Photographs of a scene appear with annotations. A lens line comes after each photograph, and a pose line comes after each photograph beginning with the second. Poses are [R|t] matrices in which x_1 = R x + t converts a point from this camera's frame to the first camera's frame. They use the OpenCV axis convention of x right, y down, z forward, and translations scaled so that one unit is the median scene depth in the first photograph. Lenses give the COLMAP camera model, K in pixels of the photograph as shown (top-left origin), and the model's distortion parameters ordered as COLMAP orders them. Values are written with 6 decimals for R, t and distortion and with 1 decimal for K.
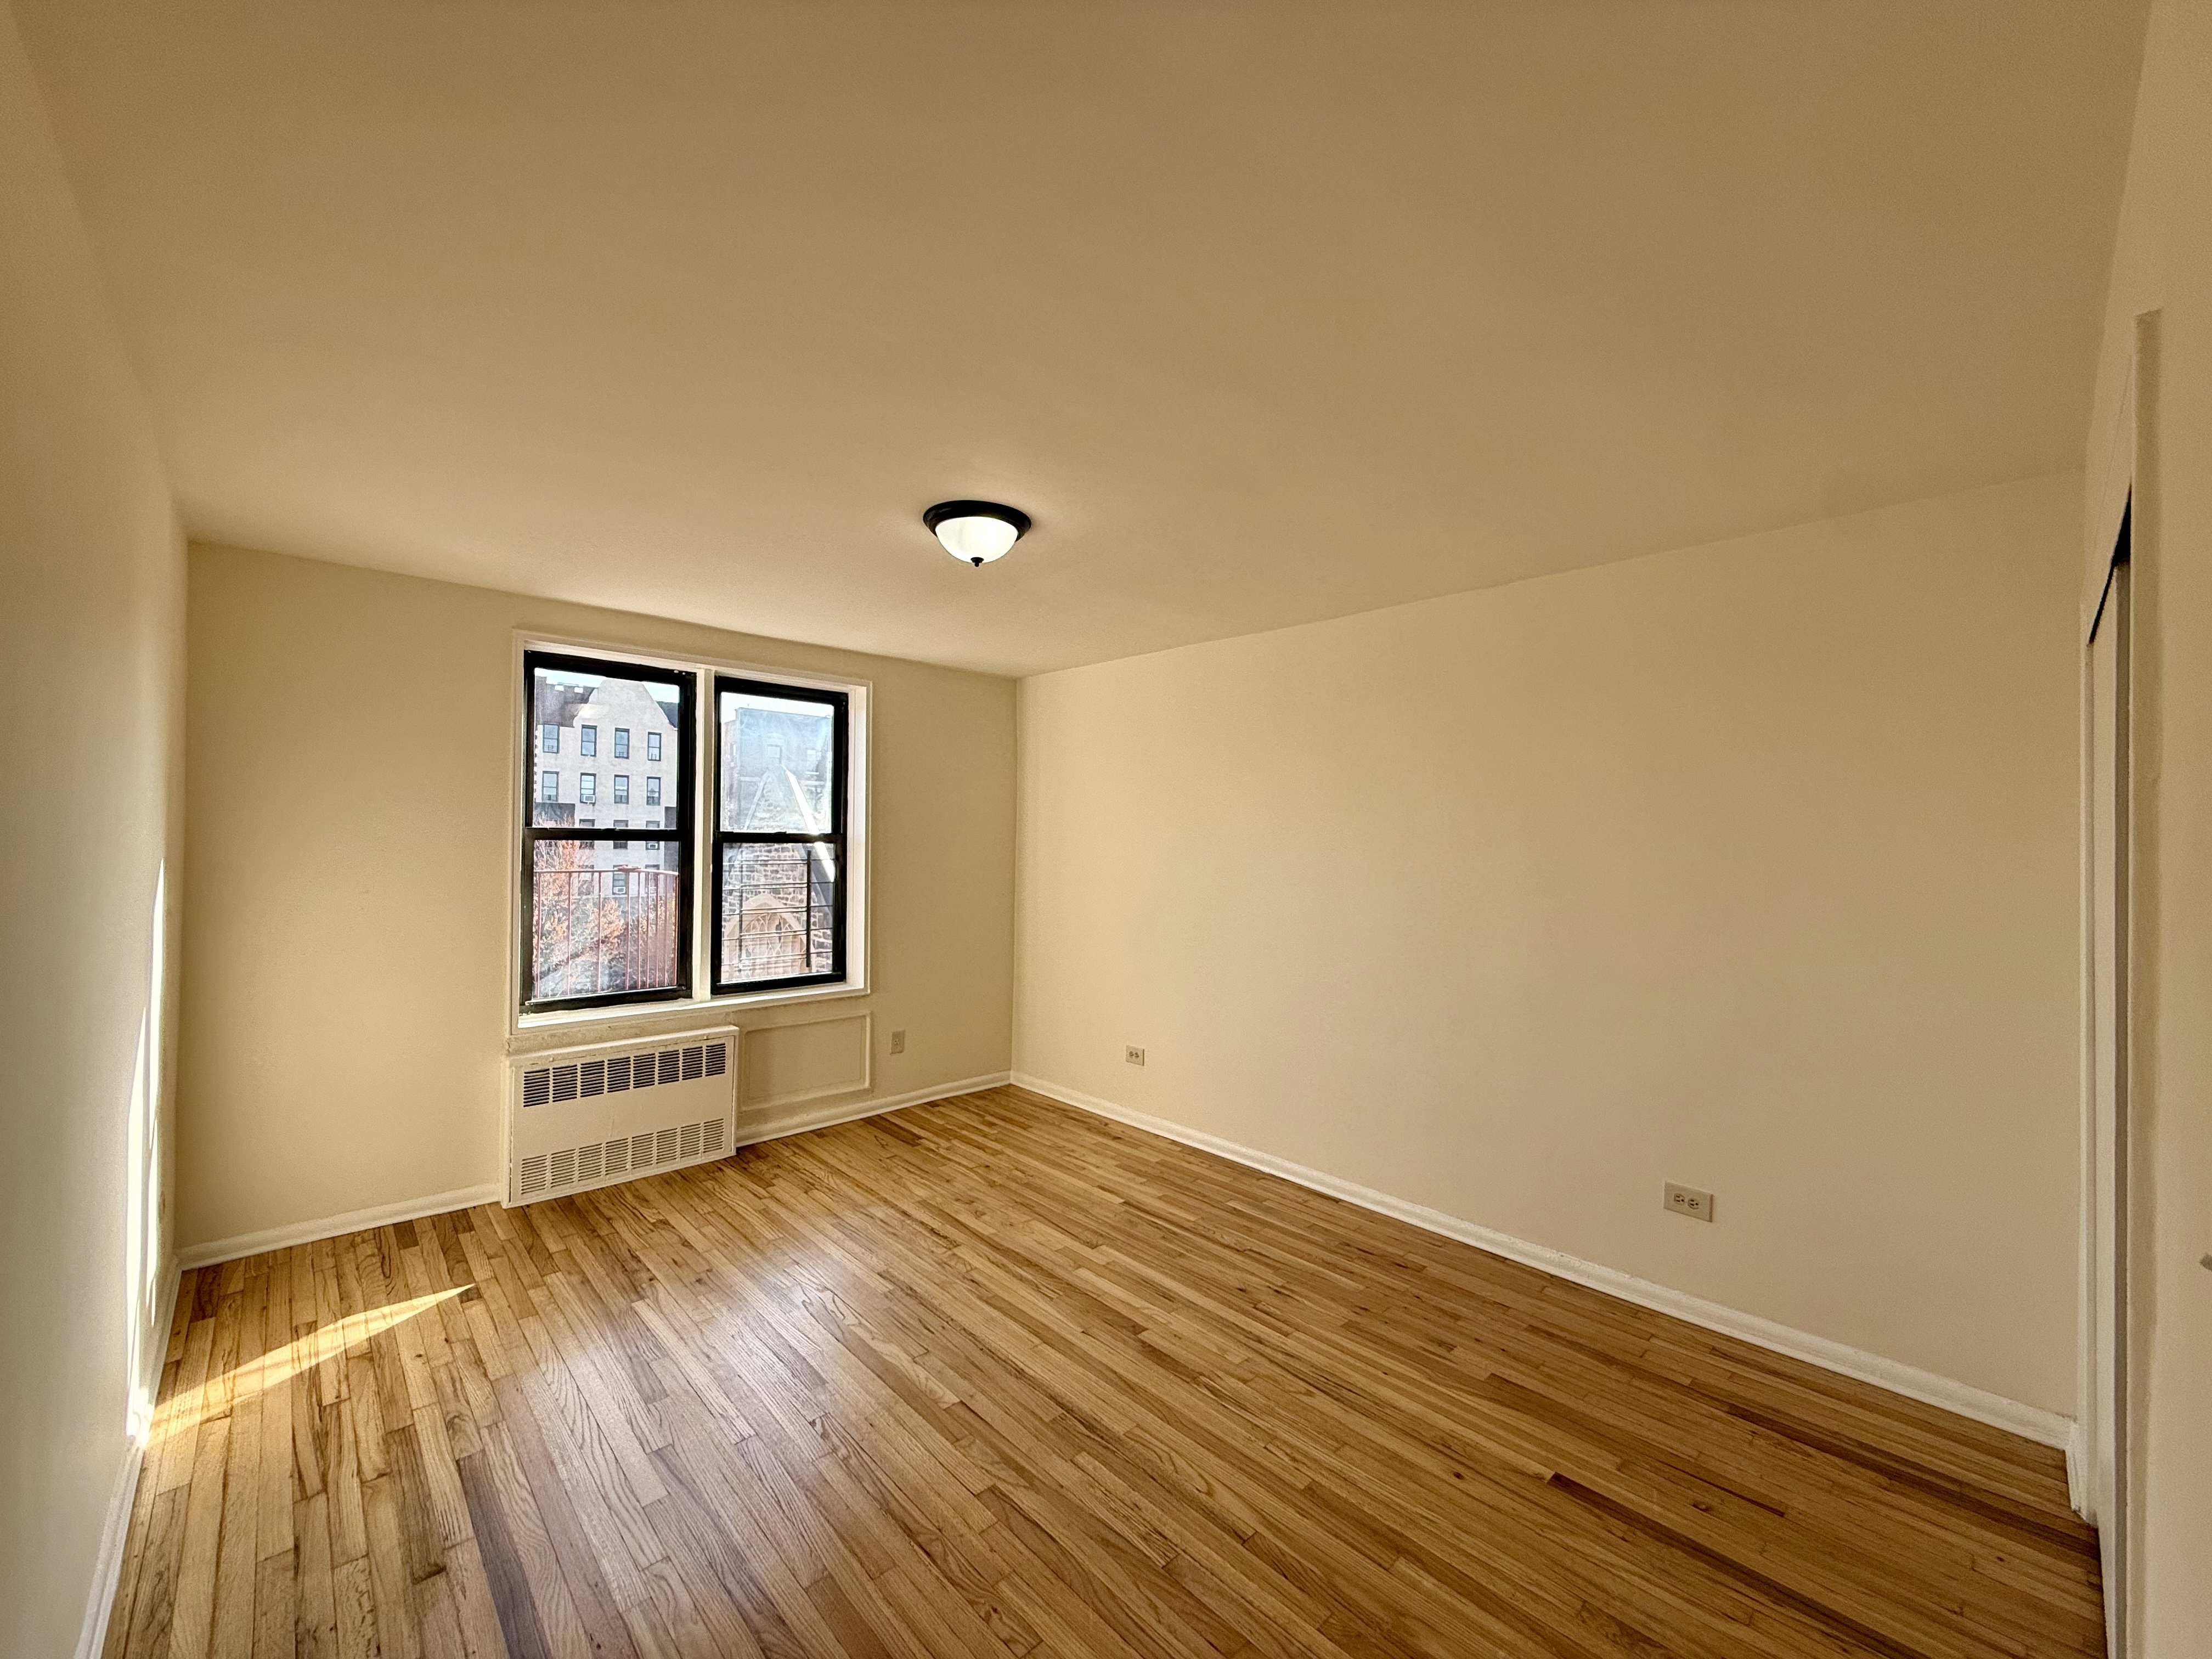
lens RADIAL K [[881.8, 0, 1101.2], [0, 881.8, 835.9], [0, 0, 1]] dist [0.000048, -0.000044]
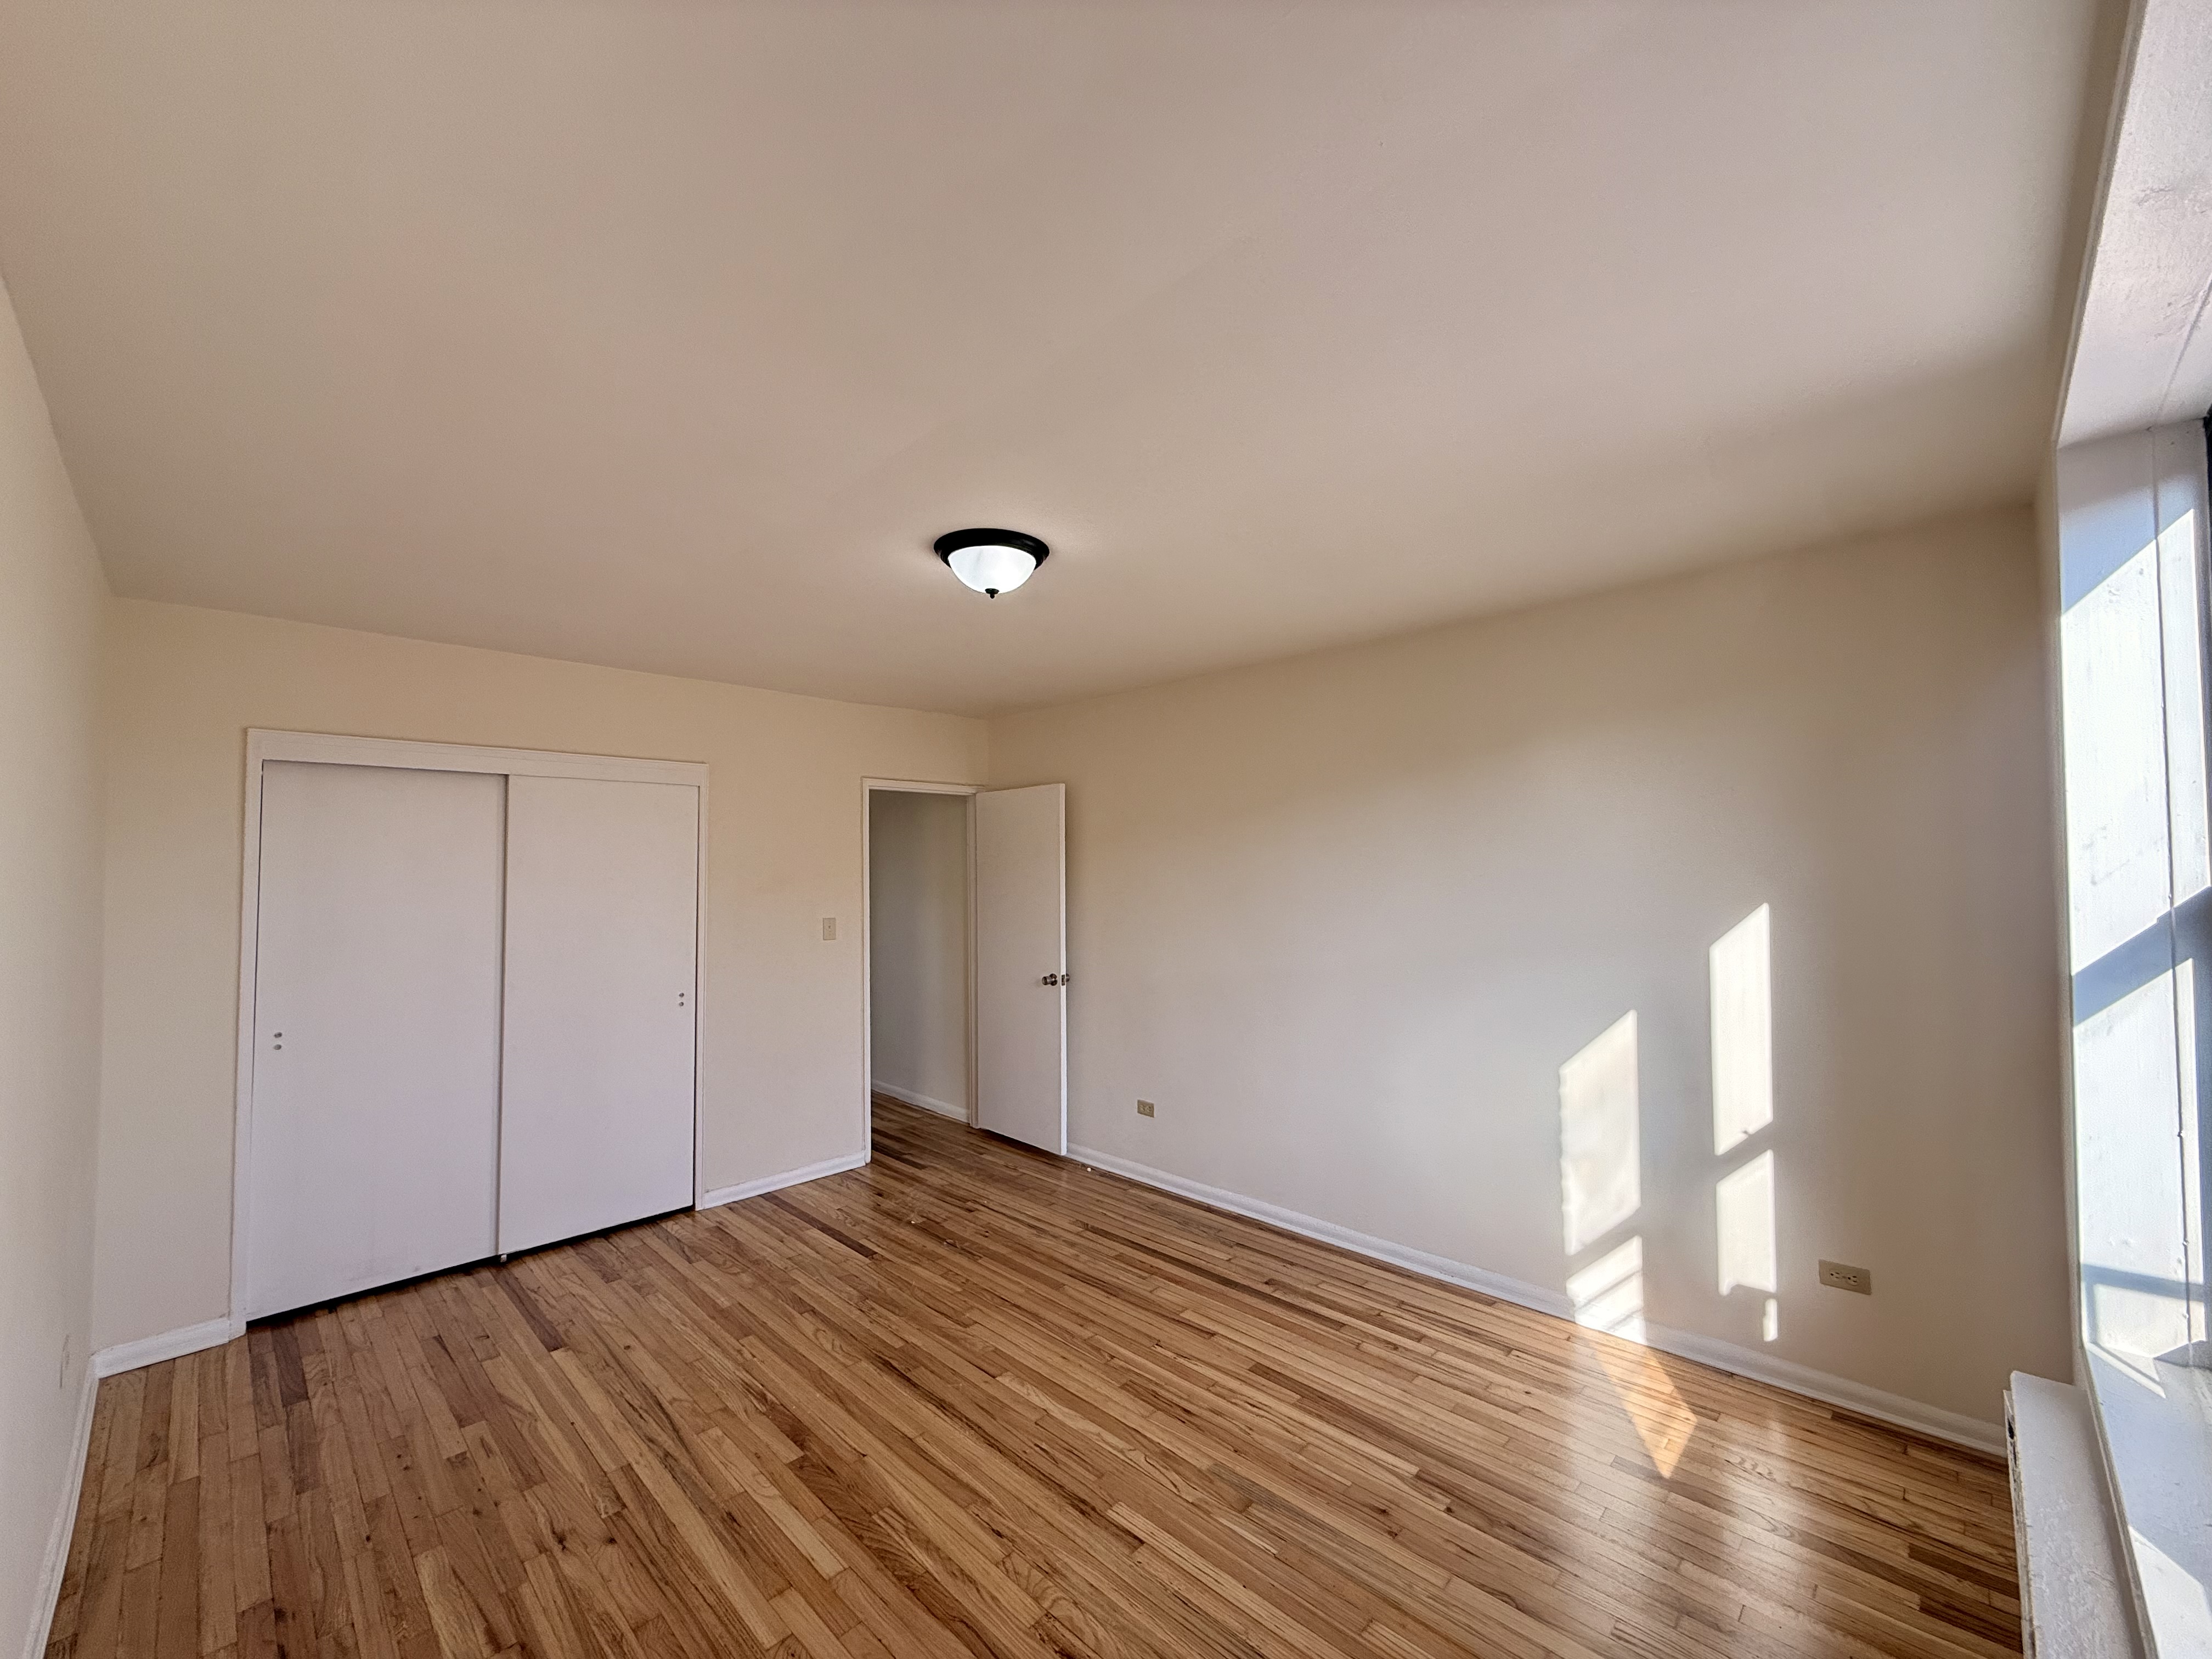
lens RADIAL K [[881.8, 0, 1101.2], [0, 881.8, 835.9], [0, 0, 1]] dist [0.000048, -0.000044]
pose [[-0.999179, -0.003761, -0.040333, -0.228829], [-0.002255, 0.999300, -0.037337, -0.019381], [0.040446, -0.037215, -0.998488, 2.009886]]
